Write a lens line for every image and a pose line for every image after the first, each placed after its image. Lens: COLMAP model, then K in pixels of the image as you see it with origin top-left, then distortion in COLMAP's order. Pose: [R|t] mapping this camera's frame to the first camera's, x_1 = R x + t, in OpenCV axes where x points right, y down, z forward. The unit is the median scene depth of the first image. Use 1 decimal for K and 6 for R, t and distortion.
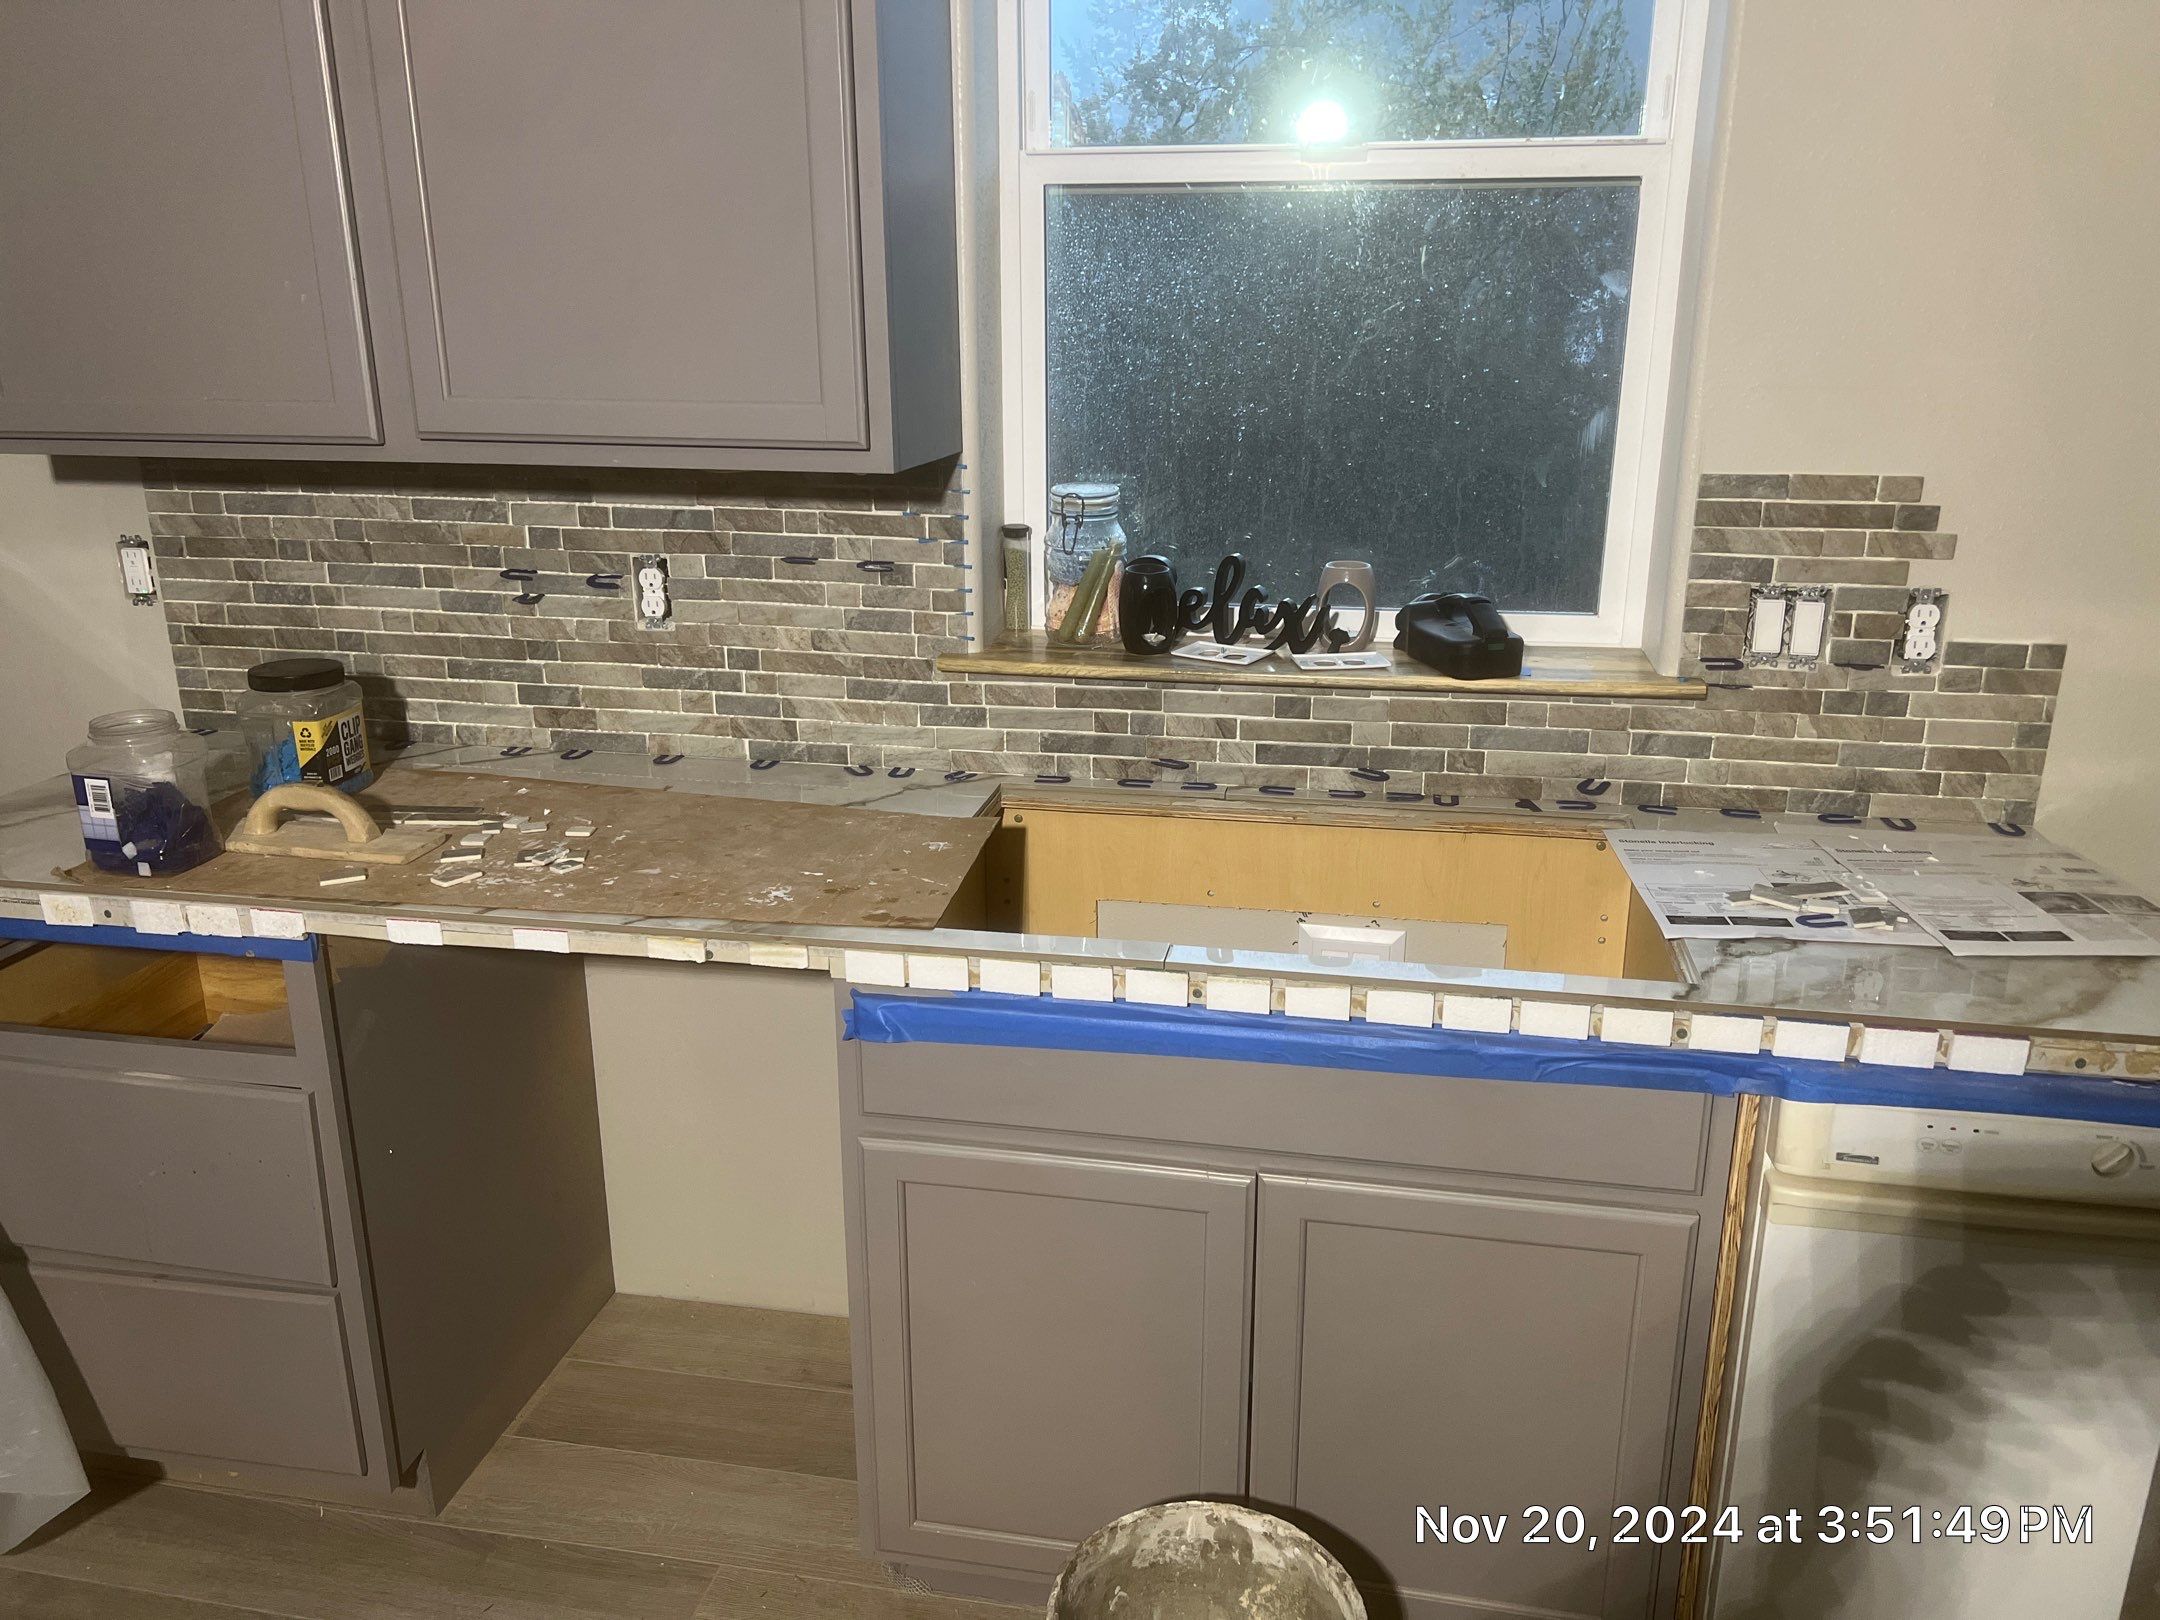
lens RADIAL K [[1651.2, 0, 1079.2], [0, 1651.2, 798.2], [0, 0, 1]] dist [0.025748, -0.019432]
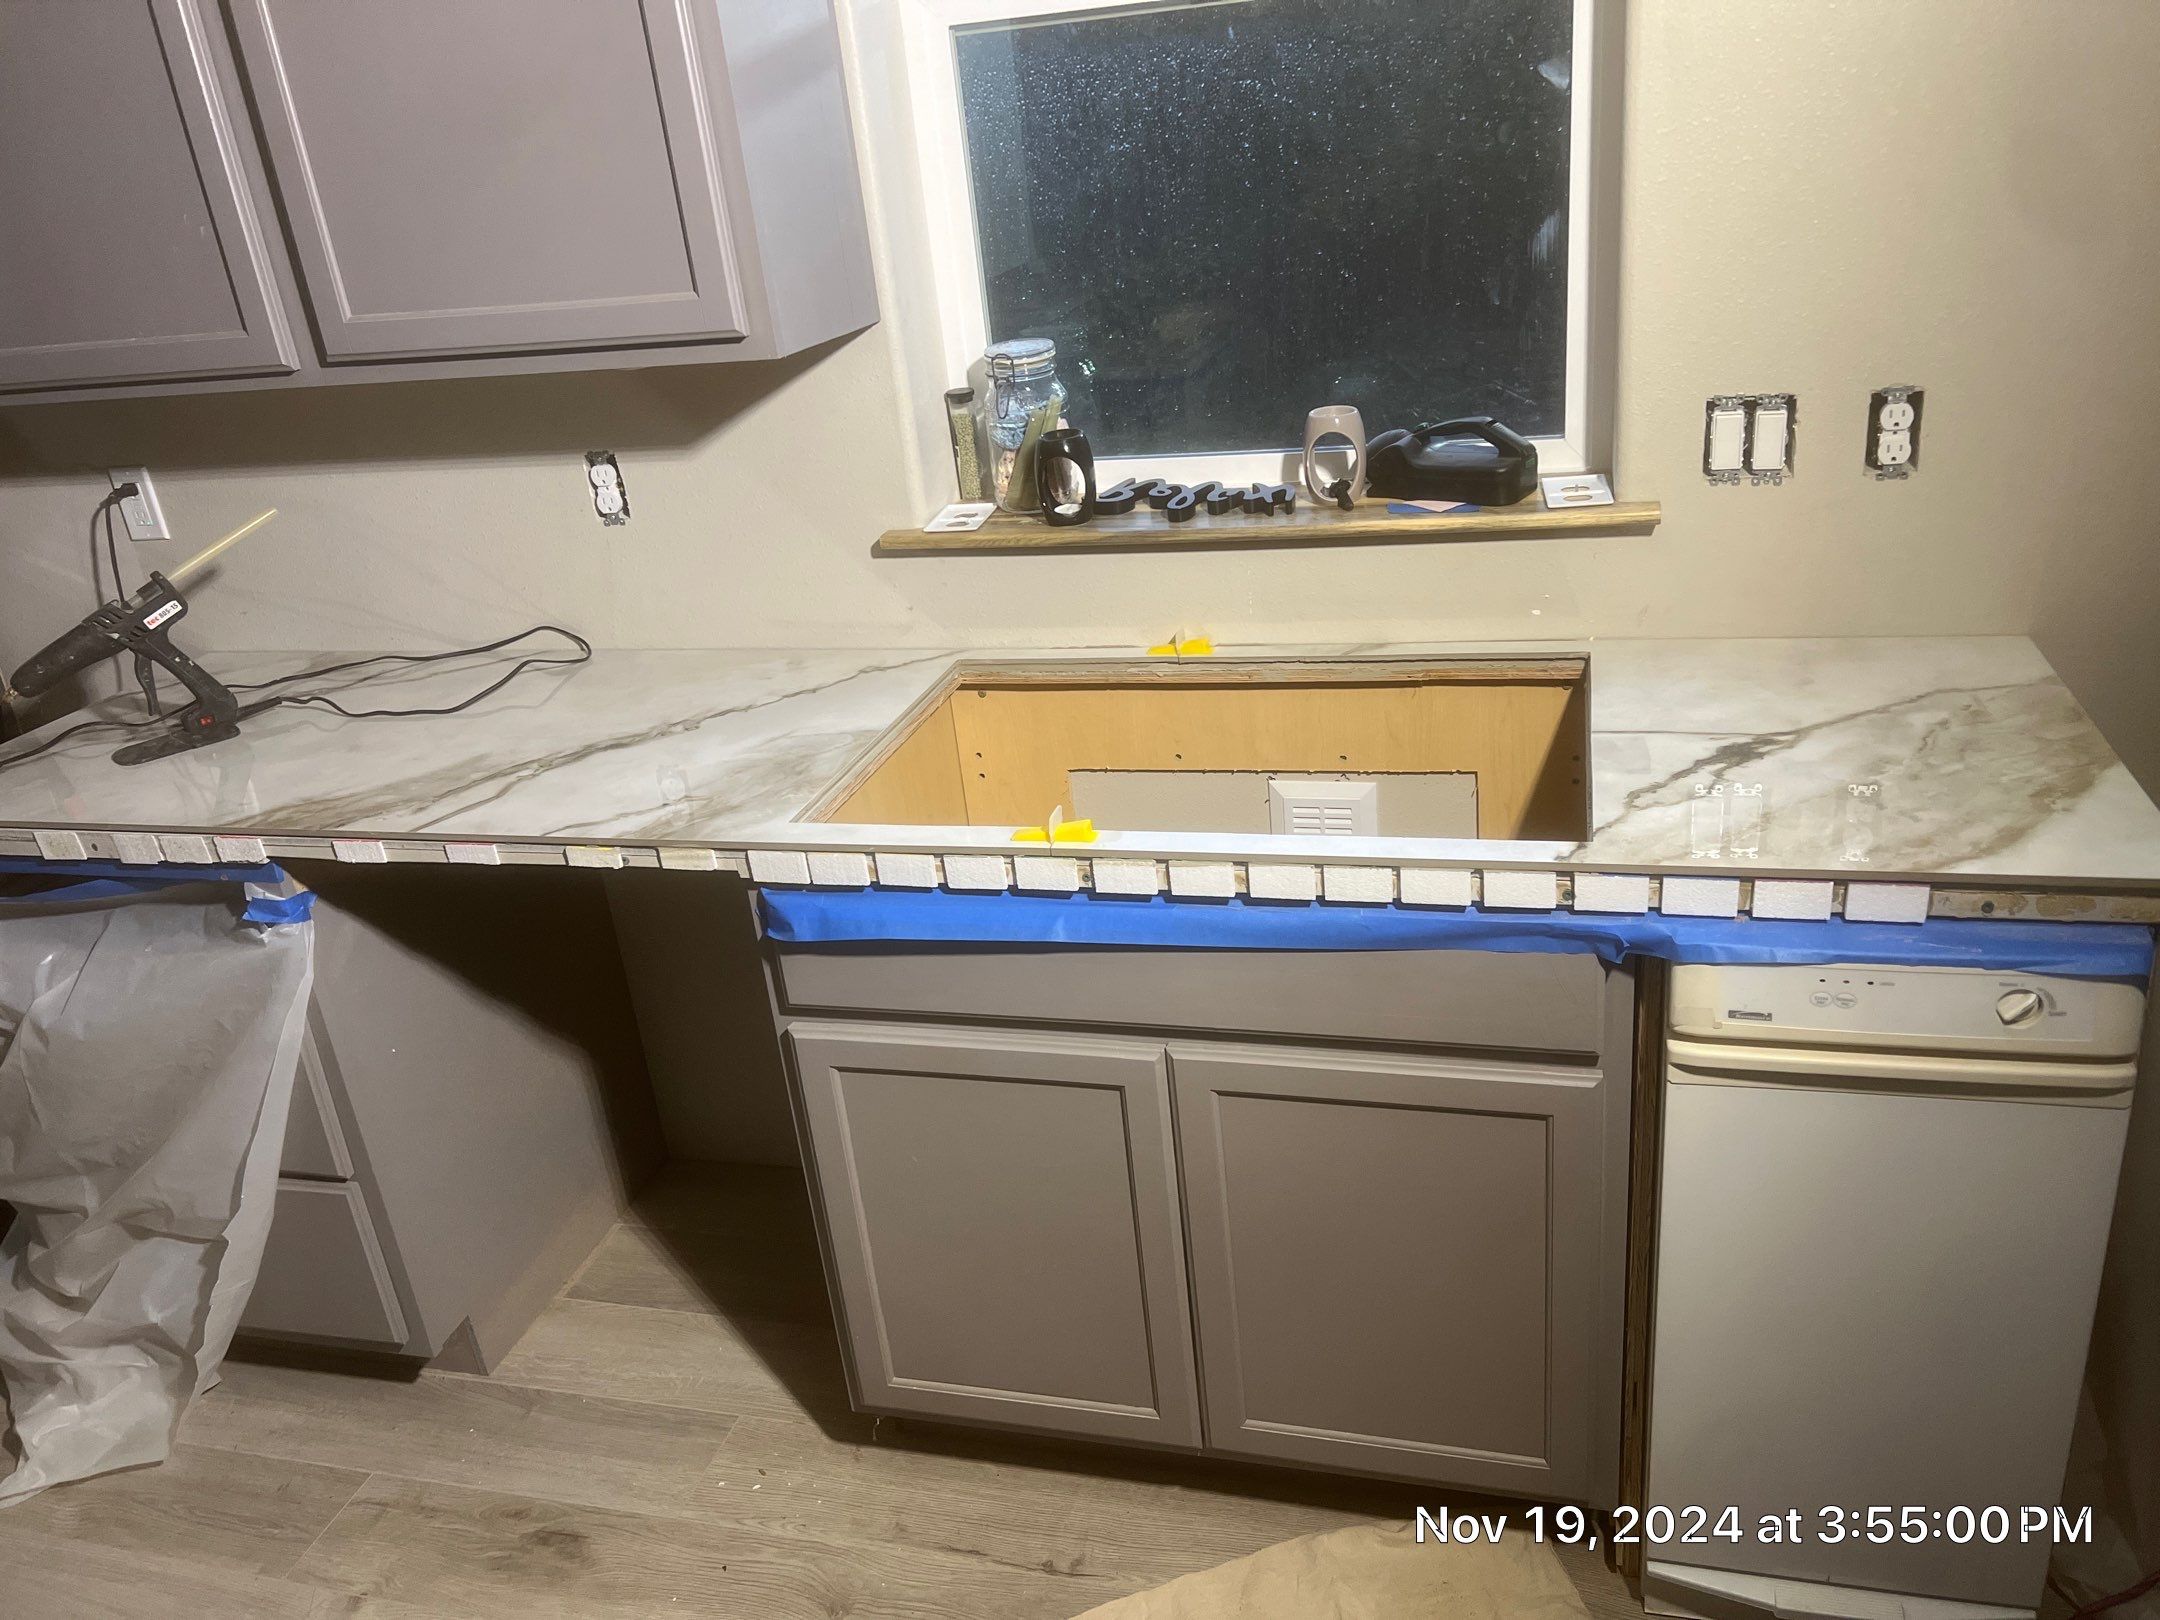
lens RADIAL K [[1651.2, 0, 1085.9], [0, 1651.2, 821.3], [0, 0, 1]] dist [0.025748, -0.019432]
pose [[0.992980, -0.056341, -0.104004, 0.143320], [0.068225, 0.991079, 0.114488, -0.023451], [0.096626, -0.120780, 0.987965, 0.017622]]
